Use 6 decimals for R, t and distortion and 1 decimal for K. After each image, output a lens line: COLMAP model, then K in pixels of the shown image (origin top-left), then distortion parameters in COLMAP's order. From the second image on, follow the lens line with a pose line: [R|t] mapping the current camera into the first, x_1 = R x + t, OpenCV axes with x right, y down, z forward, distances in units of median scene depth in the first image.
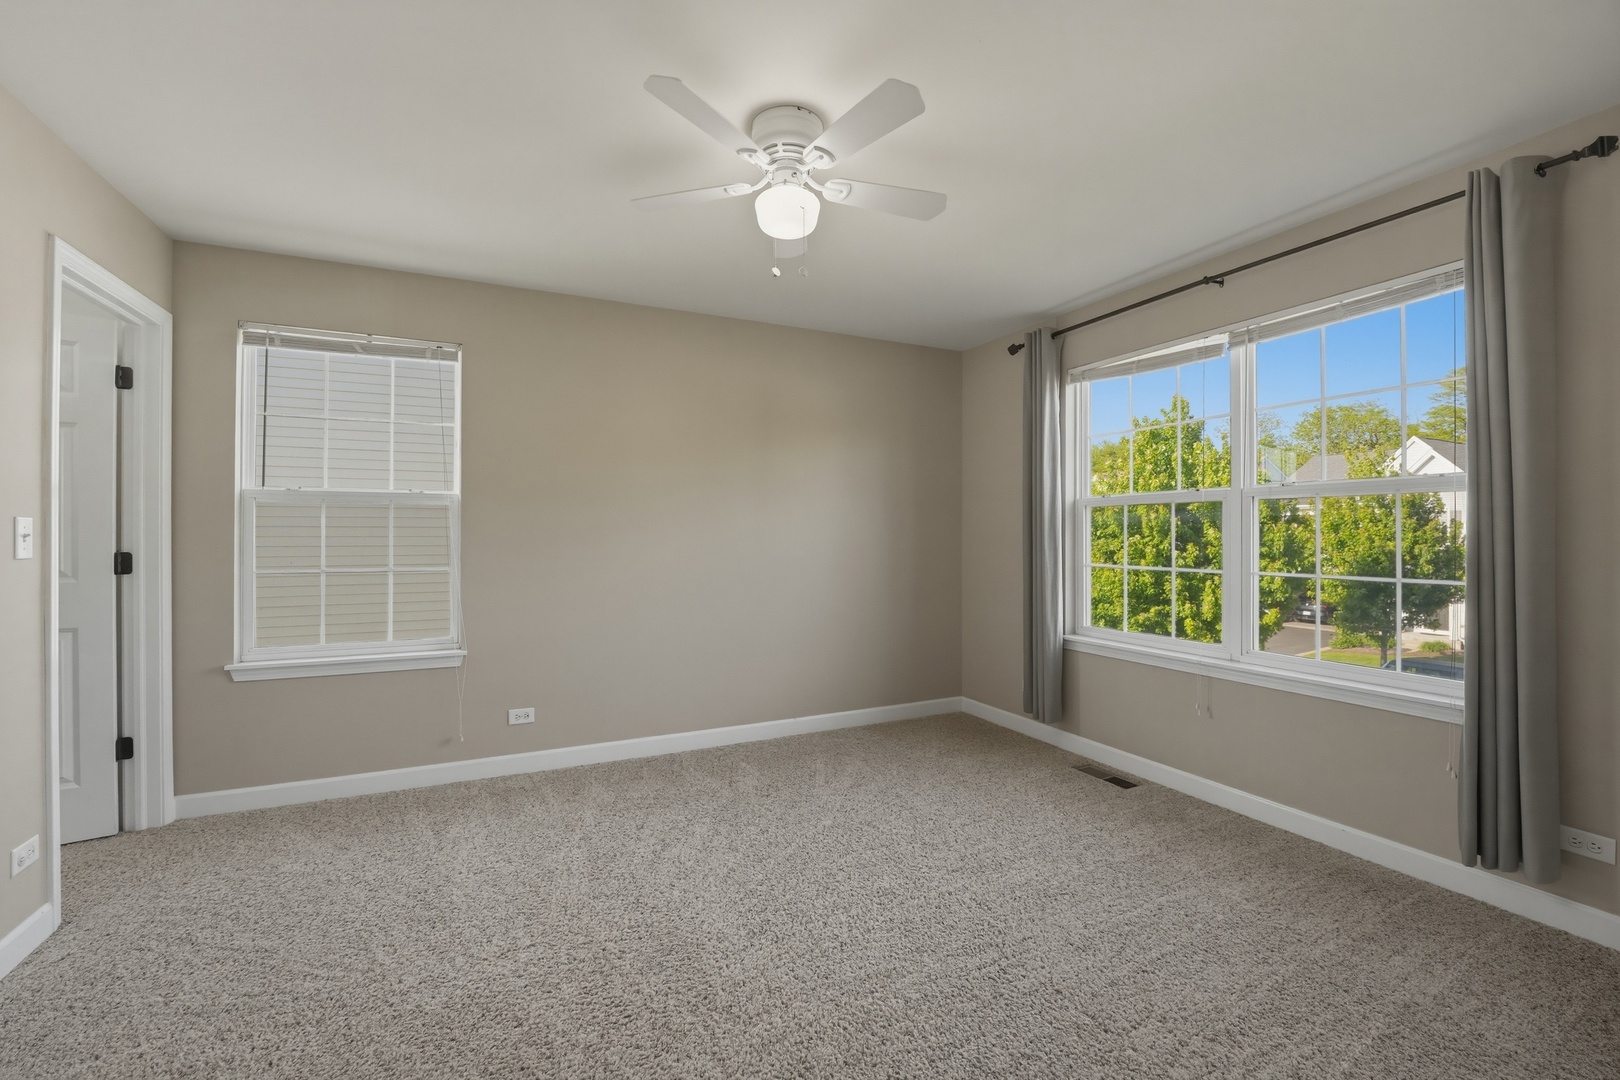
lens RADIAL K [[670.8, 0, 814.8], [0, 670.8, 527.6], [0, 0, 1]] dist [-0.031930, -0.000120]
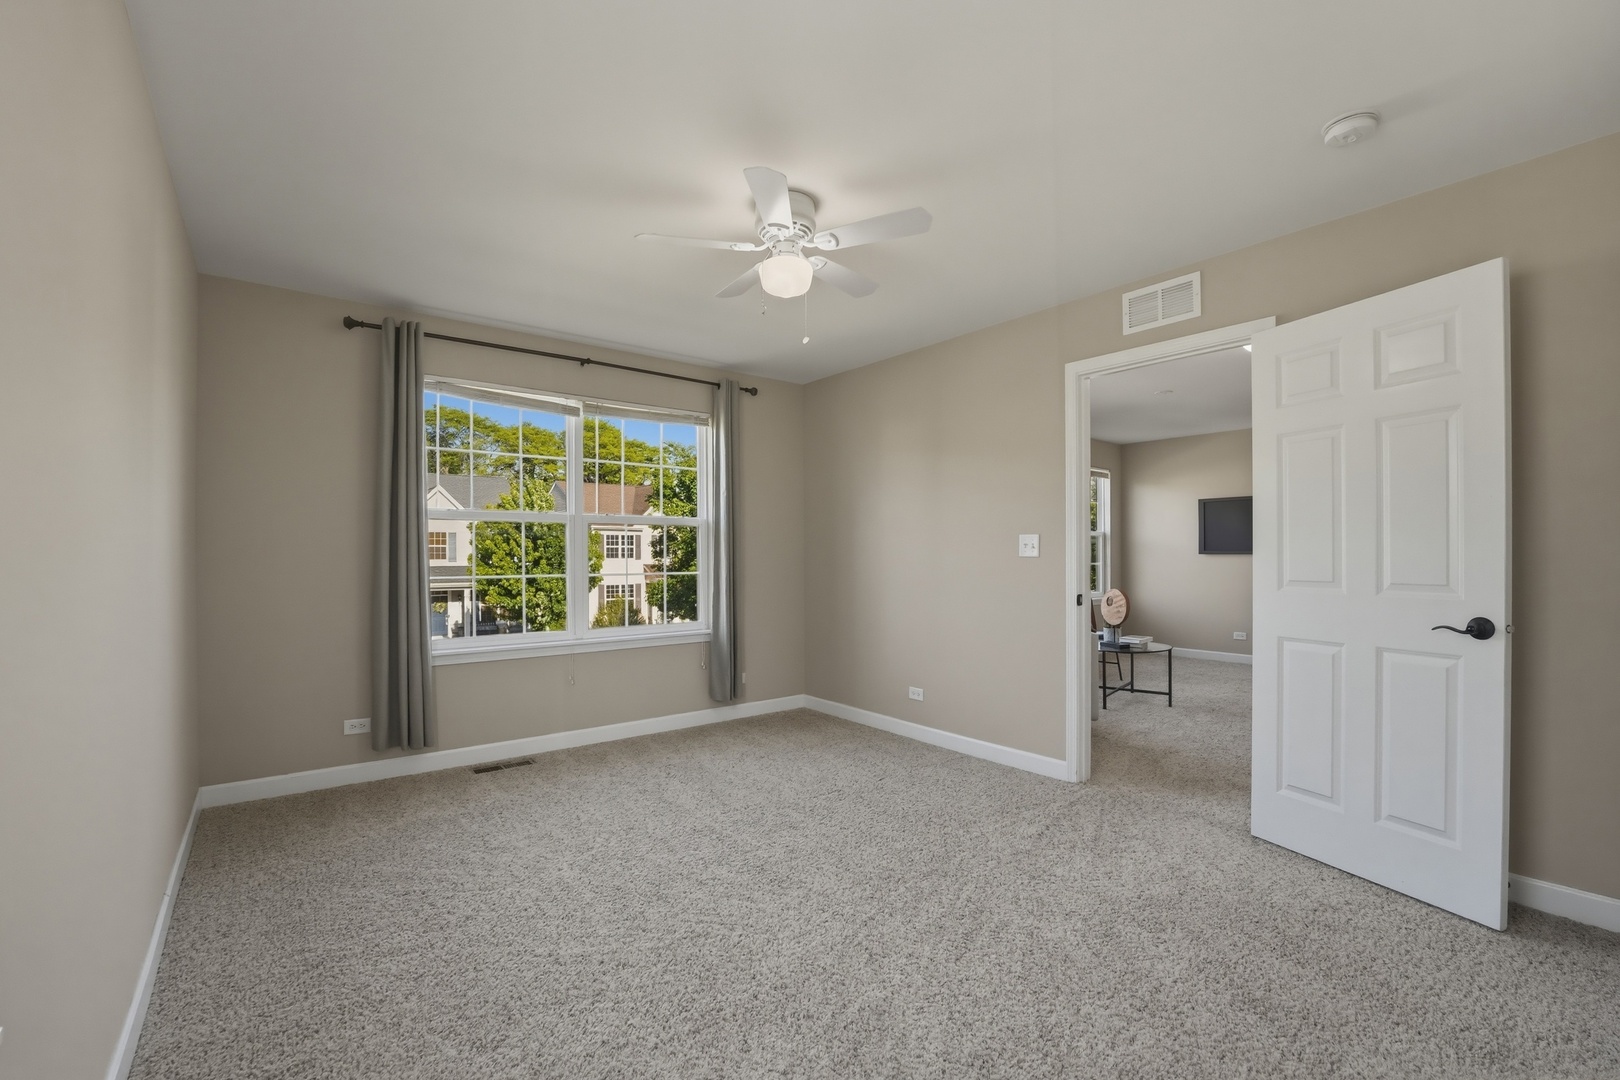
lens RADIAL K [[670.8, 0, 814.8], [0, 670.8, 527.6], [0, 0, 1]] dist [-0.031930, -0.000120]
pose [[-0.213357, 0.047364, 0.975826, -0.804597], [-0.000492, 0.998819, -0.048587, 0.036469], [-0.976974, -0.010846, -0.213082, 0.787634]]
